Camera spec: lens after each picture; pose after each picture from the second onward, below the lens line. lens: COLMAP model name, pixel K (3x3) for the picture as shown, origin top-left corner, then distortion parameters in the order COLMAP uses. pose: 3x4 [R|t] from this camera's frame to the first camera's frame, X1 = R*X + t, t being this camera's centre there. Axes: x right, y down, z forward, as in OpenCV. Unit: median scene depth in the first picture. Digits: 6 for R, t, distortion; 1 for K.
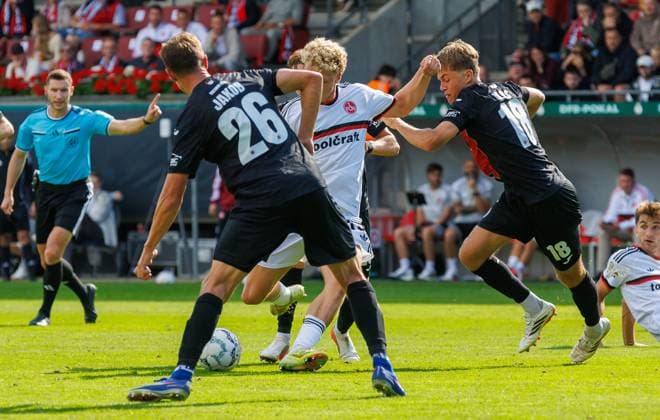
lens RADIAL K [[333.8, 0, 330.0], [0, 333.8, 210.0], [0, 0, 1]] dist [-0.000528, -0.000139]
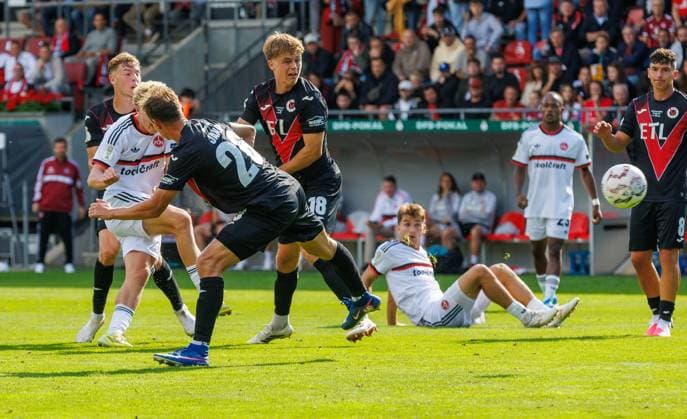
lens RADIAL K [[275.8, 0, 343.5], [0, 275.8, 207.7], [0, 0, 1]] dist [-0.000828, -0.000526]
pose [[0.999985, 0.001810, 0.005213, 0.720241], [-0.001806, 0.999998, -0.000832, -0.009830], [-0.005215, 0.000823, 0.999986, 0.016563]]
